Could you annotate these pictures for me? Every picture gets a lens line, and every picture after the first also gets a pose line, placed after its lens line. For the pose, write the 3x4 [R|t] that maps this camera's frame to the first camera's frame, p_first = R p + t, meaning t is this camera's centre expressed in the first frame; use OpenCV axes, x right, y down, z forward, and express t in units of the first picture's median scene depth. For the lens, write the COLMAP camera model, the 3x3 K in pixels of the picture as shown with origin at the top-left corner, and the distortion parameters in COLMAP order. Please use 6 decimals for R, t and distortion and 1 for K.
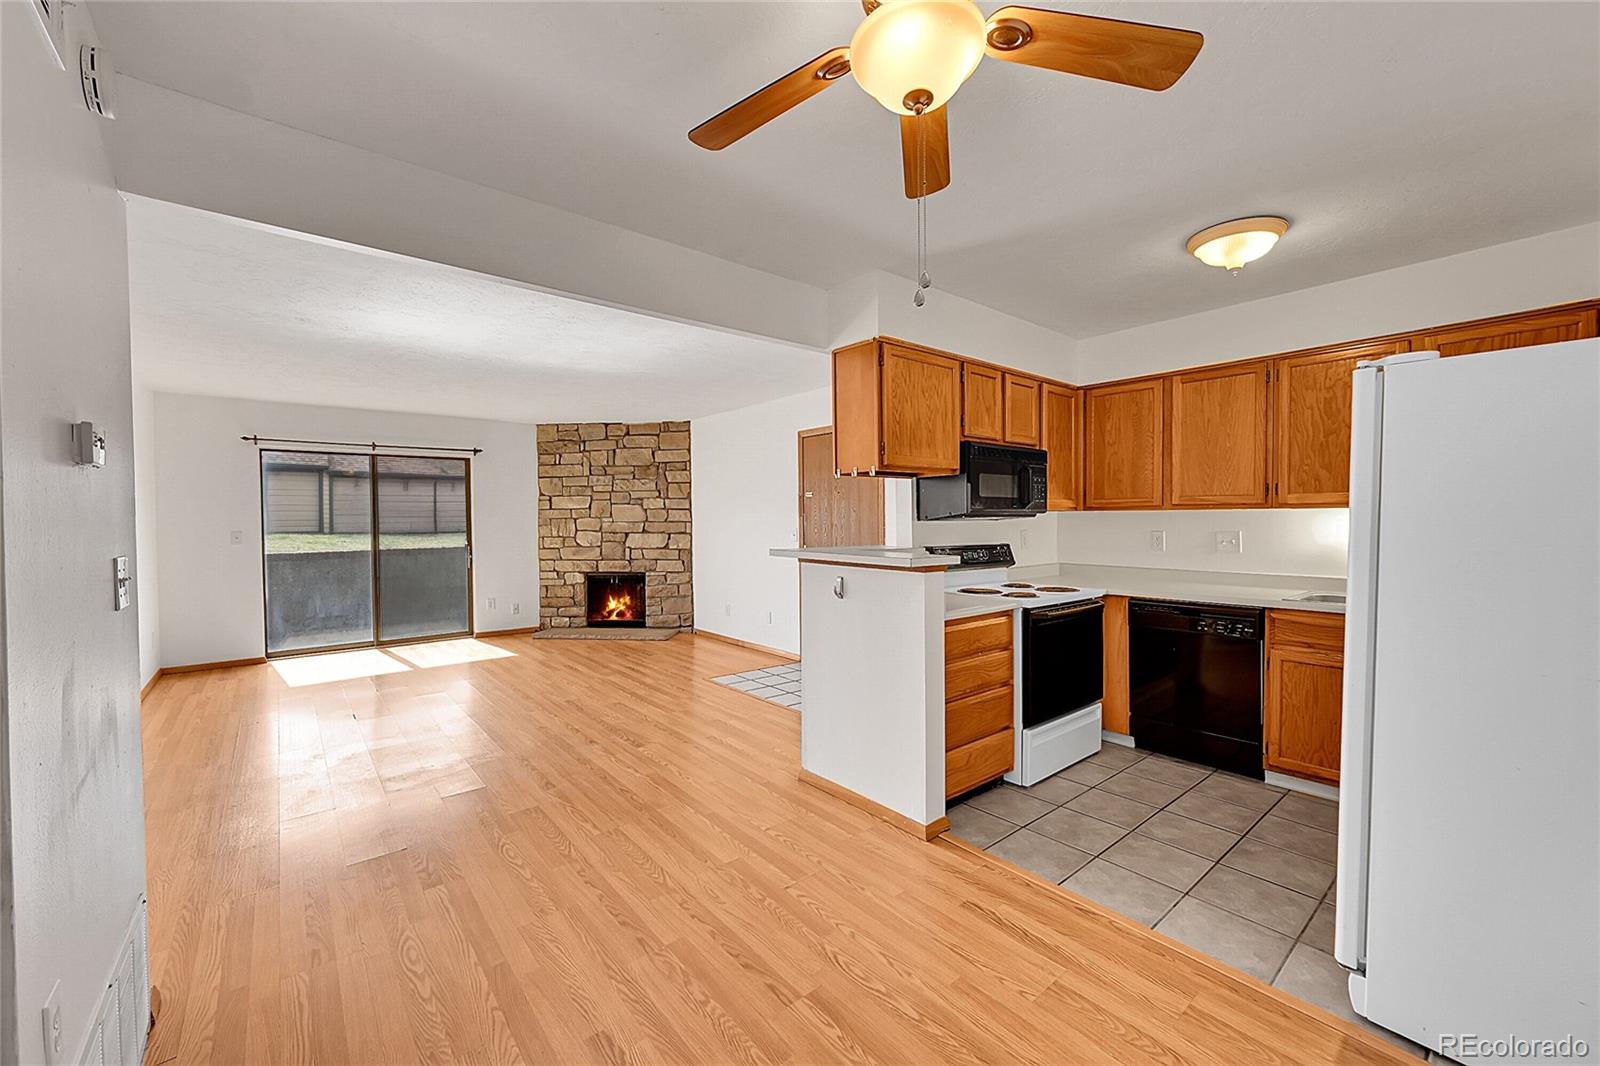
lens RADIAL K [[630.4, 0, 799.2], [0, 630.4, 526.5], [0, 0, 1]] dist [-0.000732, 0.000094]
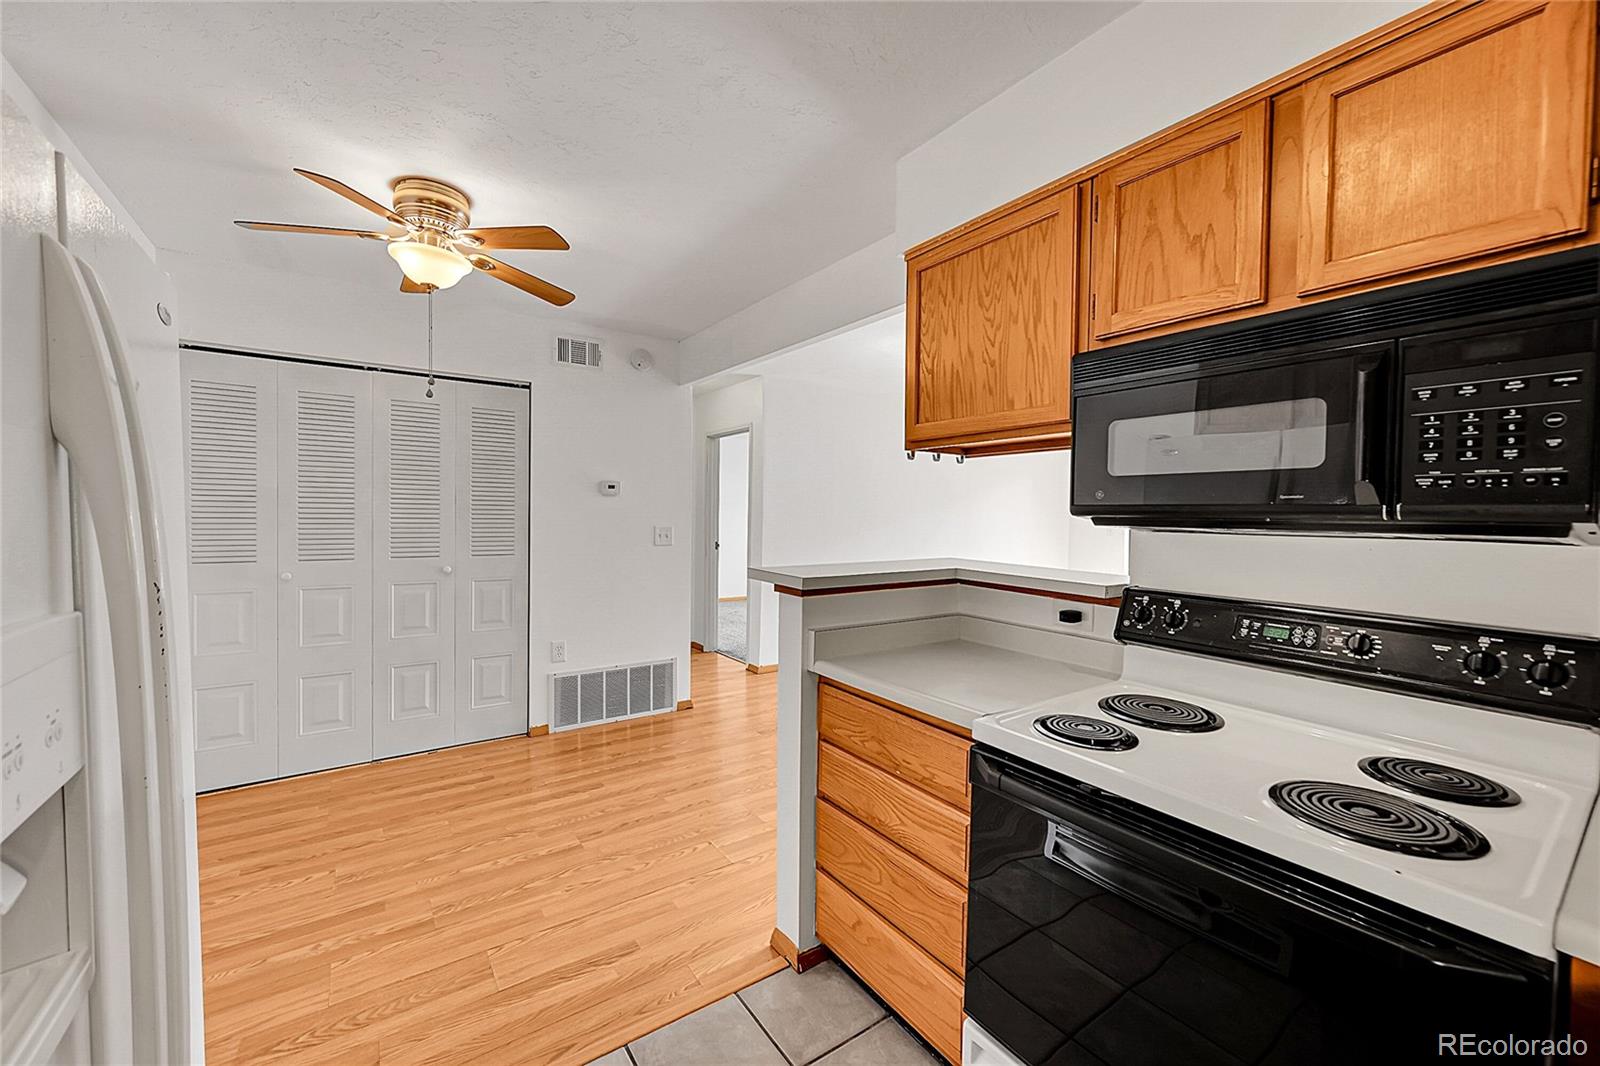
lens RADIAL K [[630.4, 0, 799.2], [0, 630.4, 526.5], [0, 0, 1]] dist [-0.000732, 0.000094]
pose [[-0.079516, 0.029817, -0.996388, 0.342916], [-0.026300, 0.999142, 0.031999, -0.010569], [0.996487, 0.028750, -0.078664, 0.392846]]
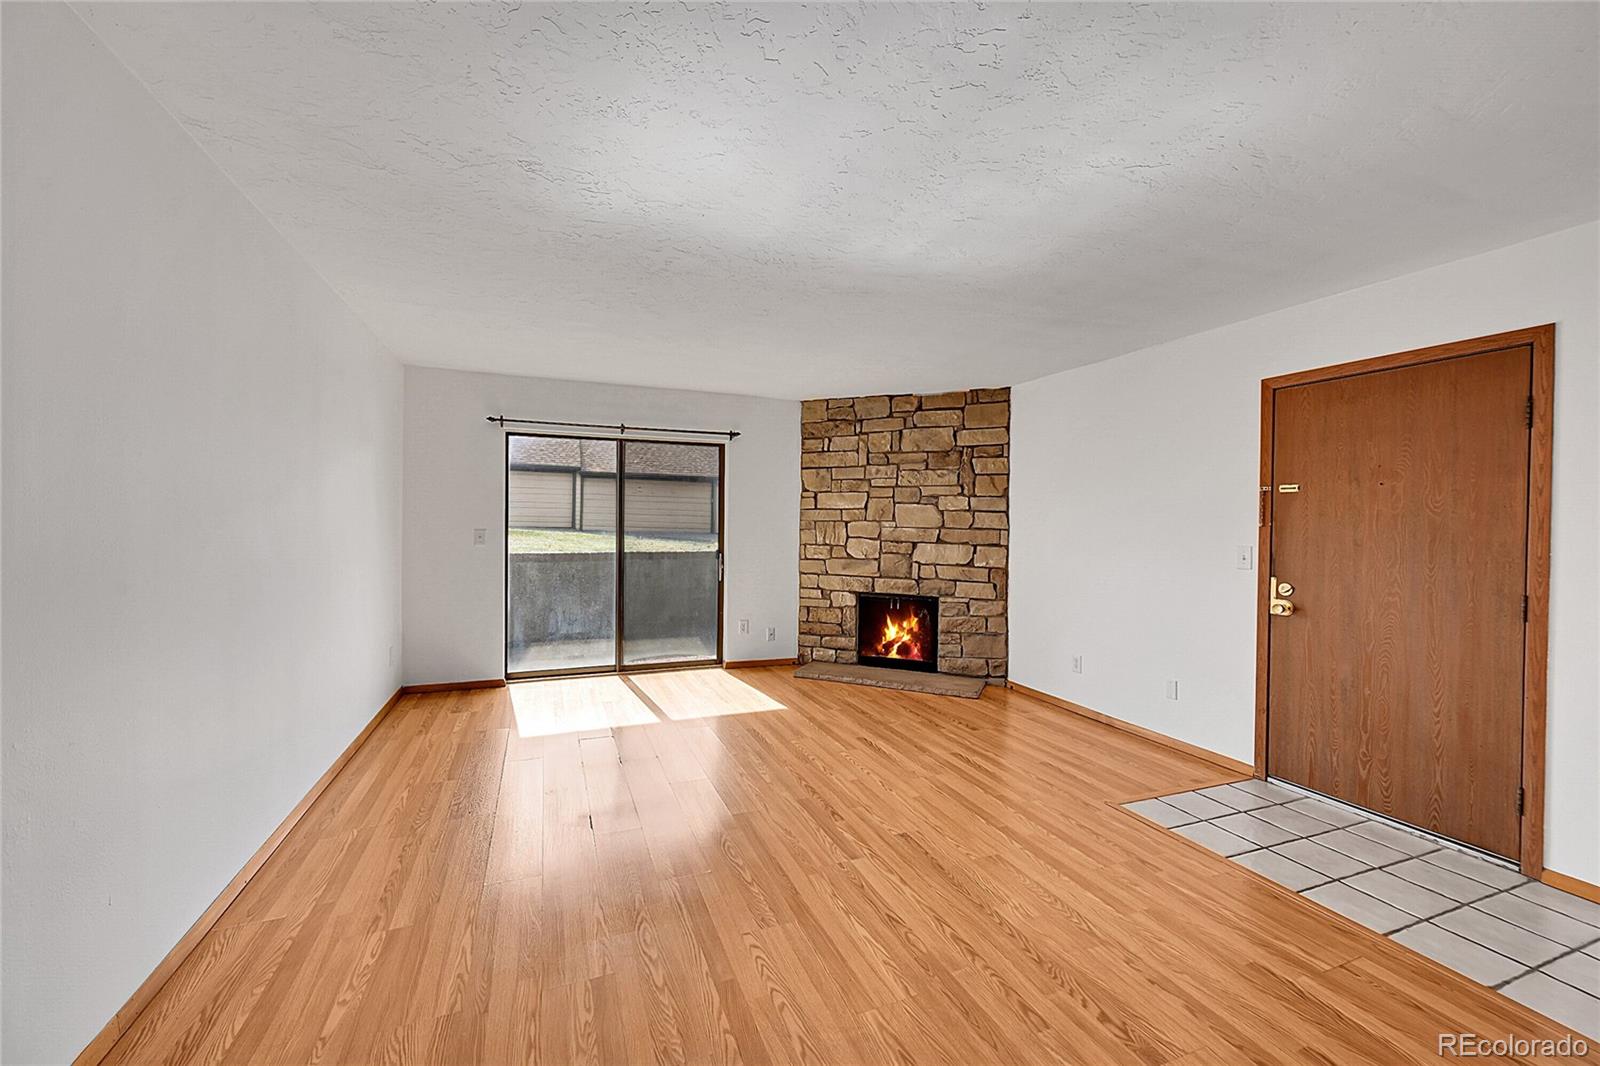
lens RADIAL K [[630.4, 0, 799.2], [0, 630.4, 526.5], [0, 0, 1]] dist [-0.000732, 0.000094]
pose [[0.952339, 0.023373, -0.304146, -0.186785], [-0.025482, 0.999671, -0.002967, -0.003050], [0.303977, 0.010576, 0.952621, 0.266439]]
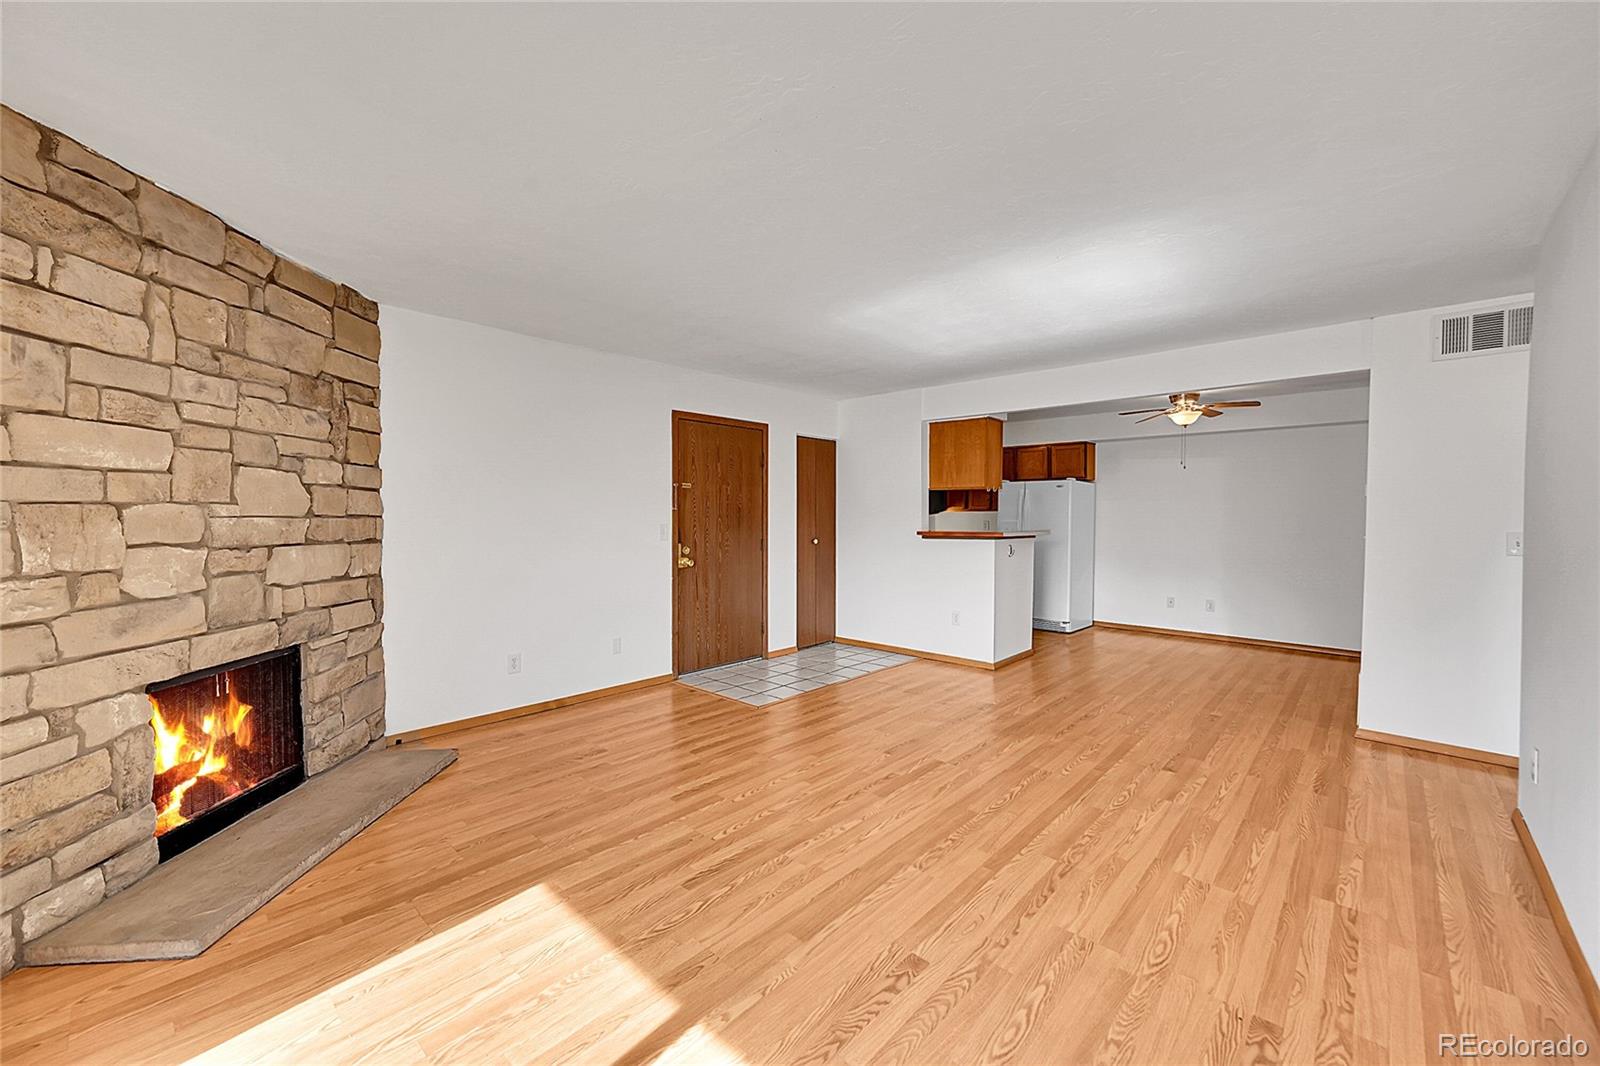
lens RADIAL K [[630.4, 0, 799.2], [0, 630.4, 526.5], [0, 0, 1]] dist [-0.000732, 0.000094]
pose [[-0.128802, -0.013875, 0.991573, -0.712525], [0.009797, 0.999836, 0.015264, -0.004309], [-0.991622, 0.011680, -0.128645, 0.777097]]
